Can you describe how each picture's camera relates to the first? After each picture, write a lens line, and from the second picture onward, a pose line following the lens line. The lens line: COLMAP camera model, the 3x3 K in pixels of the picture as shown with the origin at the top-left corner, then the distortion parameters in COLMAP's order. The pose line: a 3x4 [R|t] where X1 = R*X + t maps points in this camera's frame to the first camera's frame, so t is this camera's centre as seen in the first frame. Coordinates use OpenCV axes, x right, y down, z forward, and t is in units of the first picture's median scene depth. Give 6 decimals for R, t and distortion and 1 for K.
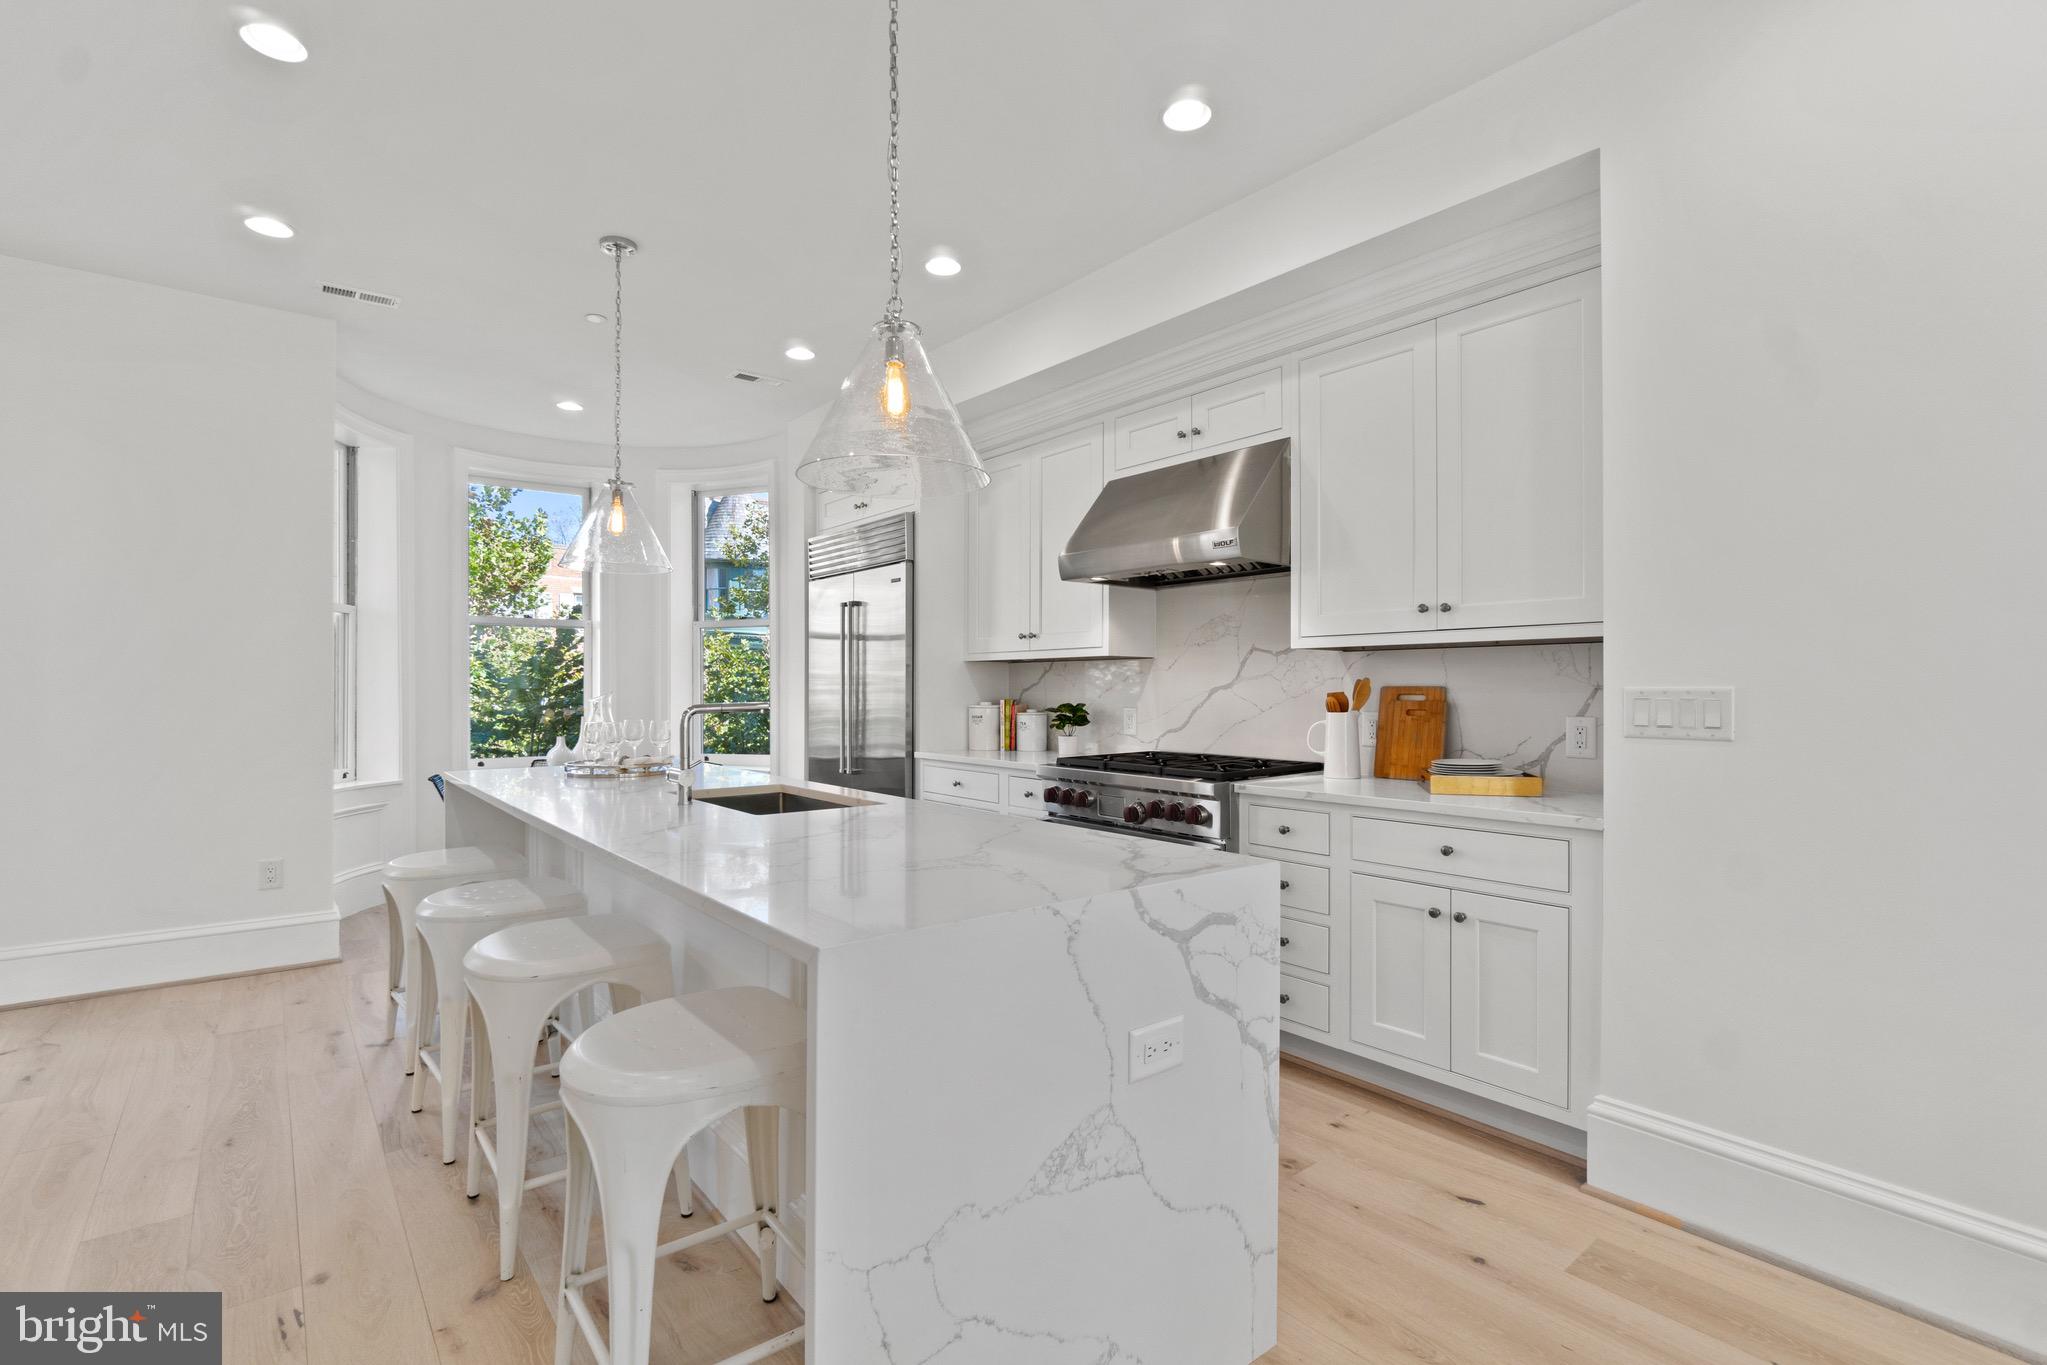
lens RADIAL K [[942.8, 0, 992.4], [0, 942.8, 692.6], [0, 0, 1]] dist [0.001614, 0.000097]
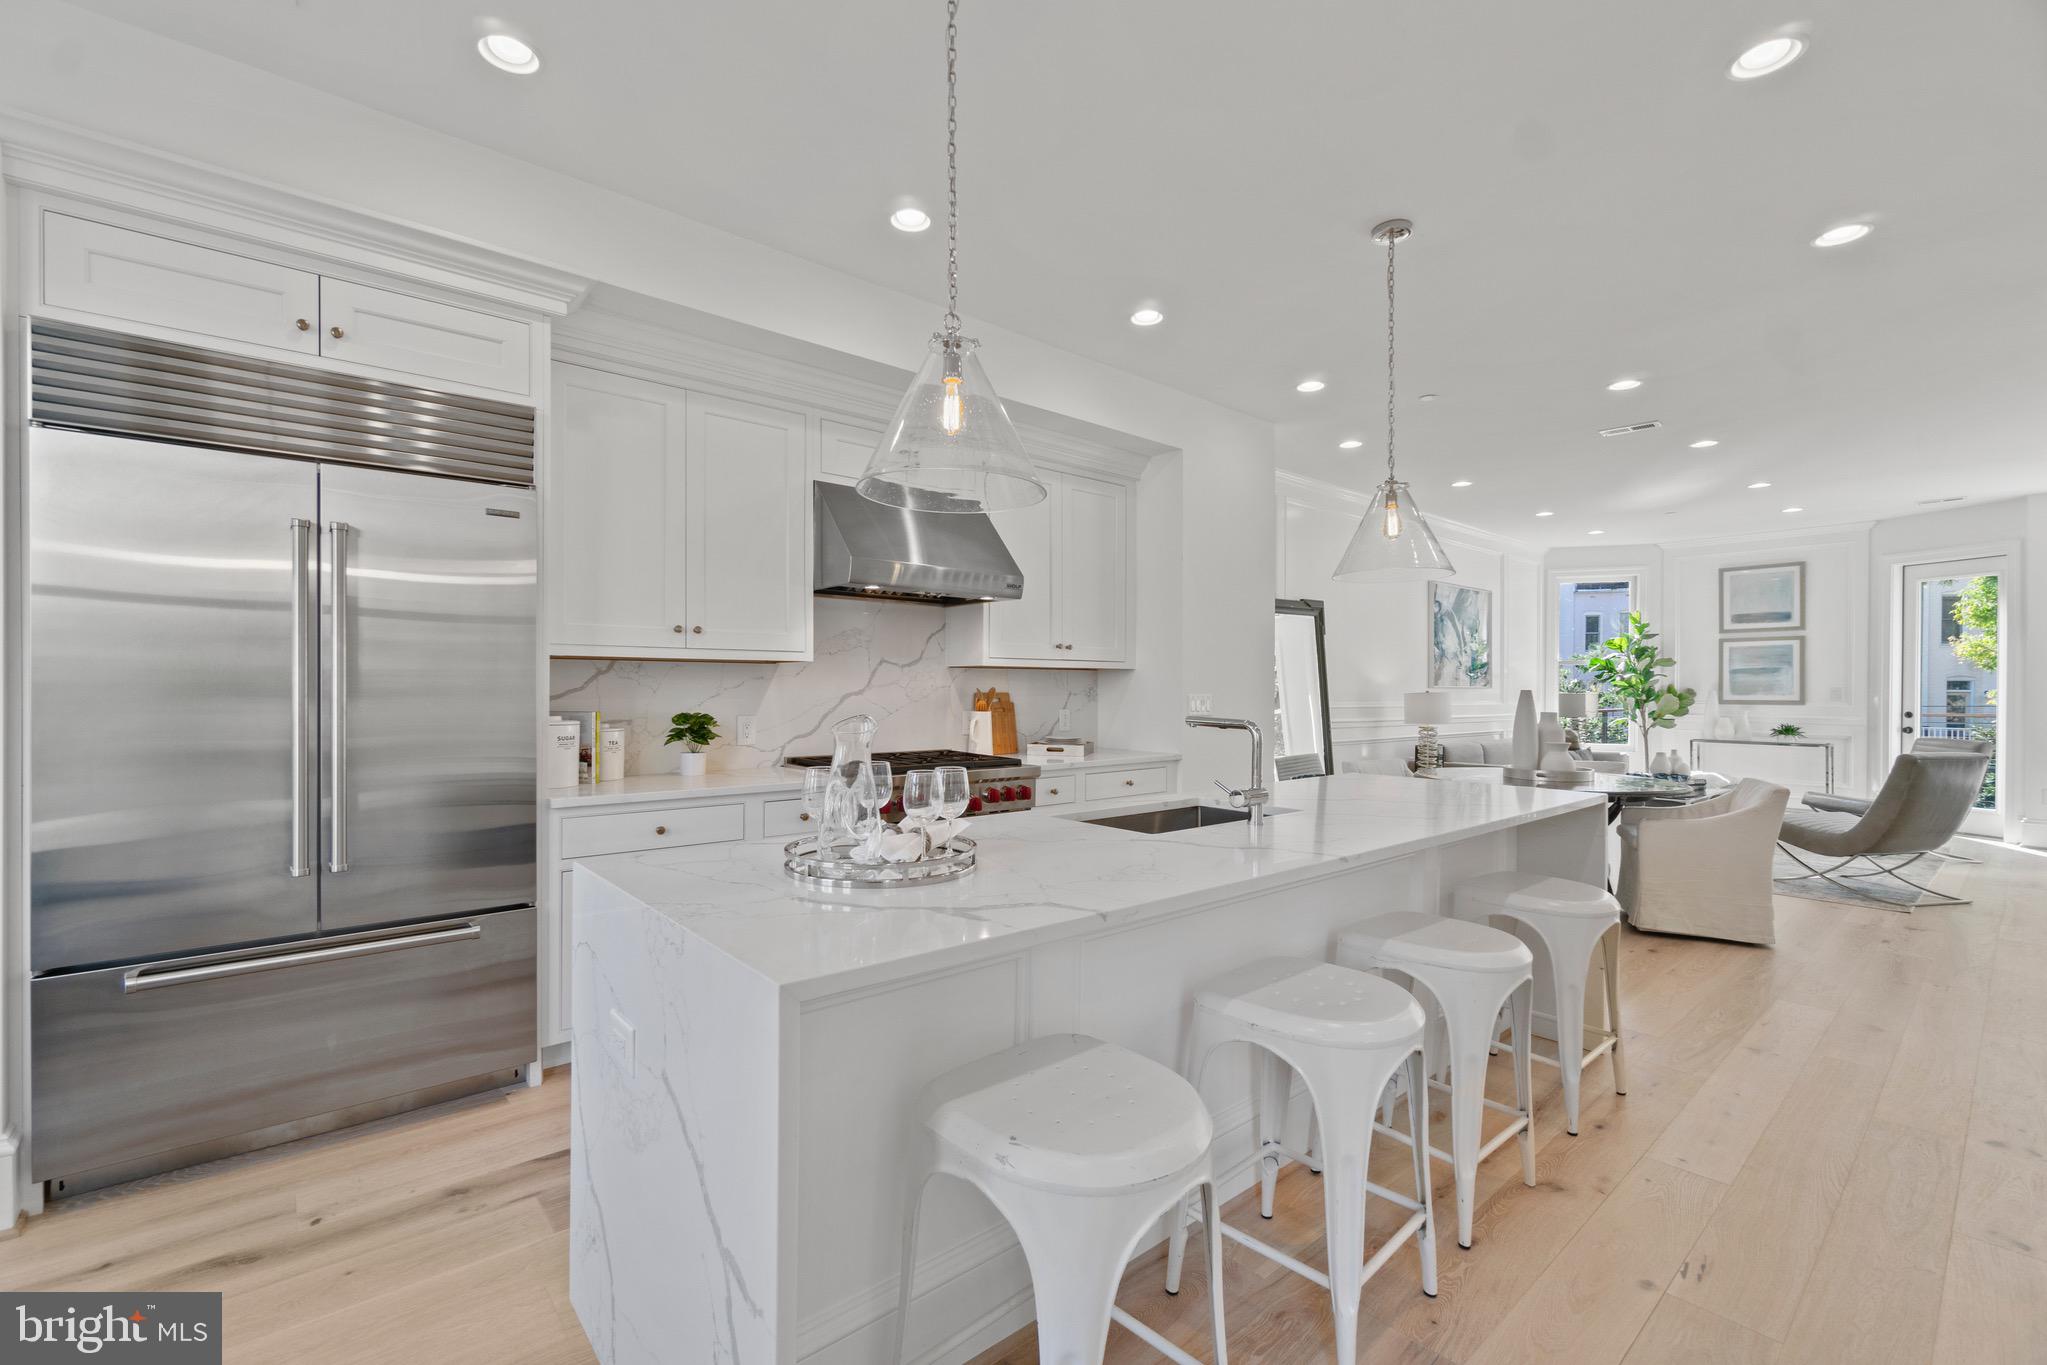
lens RADIAL K [[887.9, 0, 1023.5], [0, 887.9, 682.5], [0, 0, 1]] dist [0.001904, 0.000234]
pose [[-0.056234, 0.004138, 0.998409, -0.792733], [-0.000026, 0.999991, -0.004146, -0.013869], [-0.998418, -0.000259, -0.056233, 0.836154]]
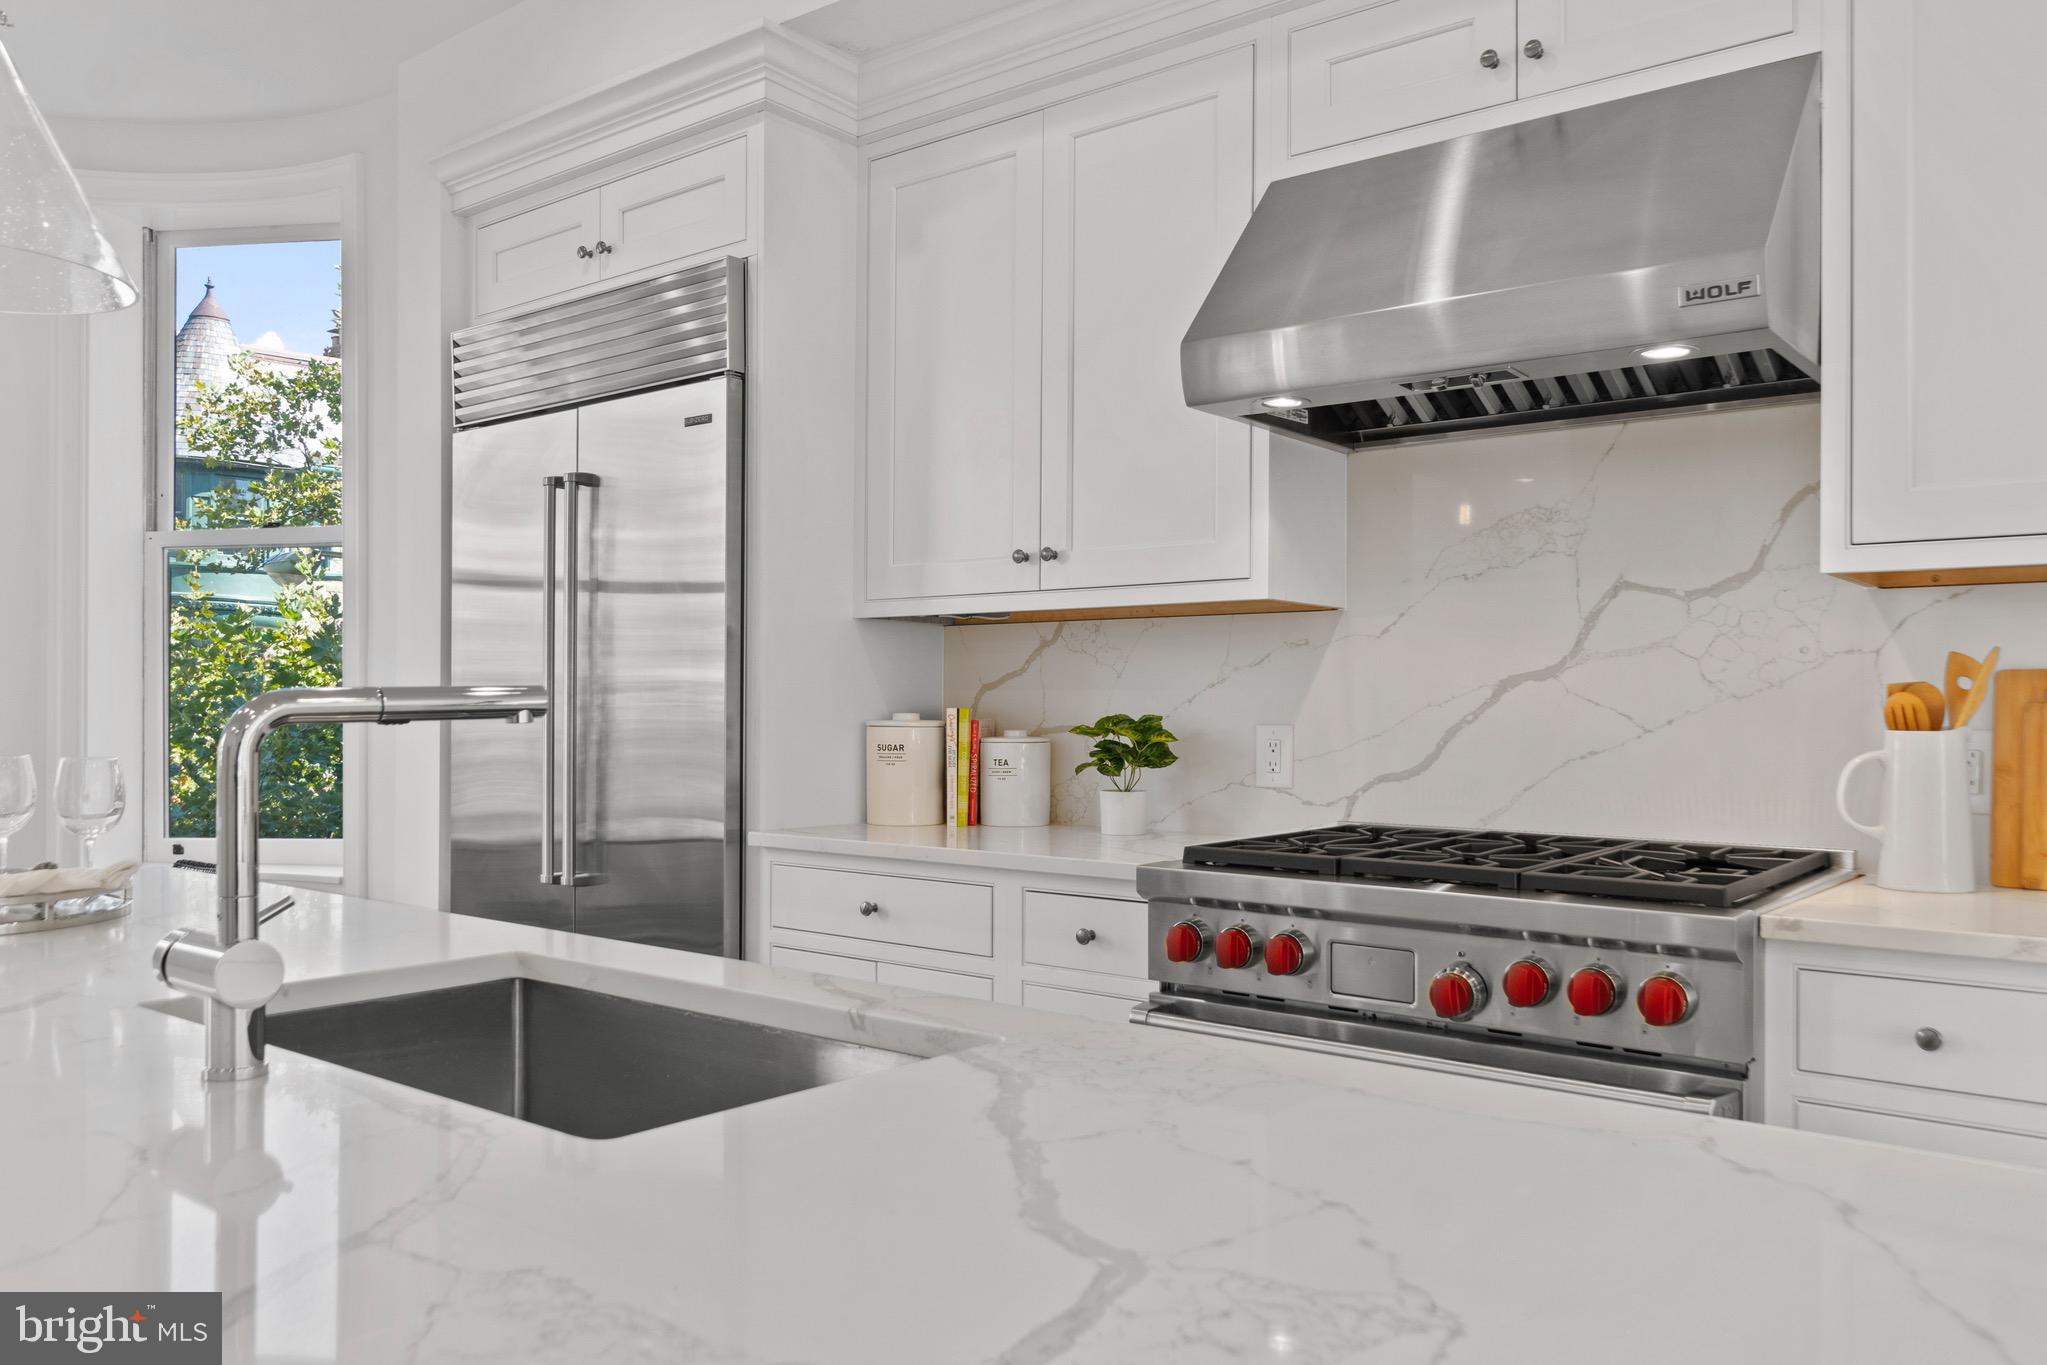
lens RADIAL K [[1557.7, 0, 1017.7], [0, 1557.7, 714.8], [0, 0, 1]] dist [-0.007101, -0.000217]
pose [[0.974855, 0.002740, 0.222825, -0.139080], [-0.002854, 0.999996, 0.000192, 0.012478], [-0.222824, -0.000824, 0.974858, 0.350981]]
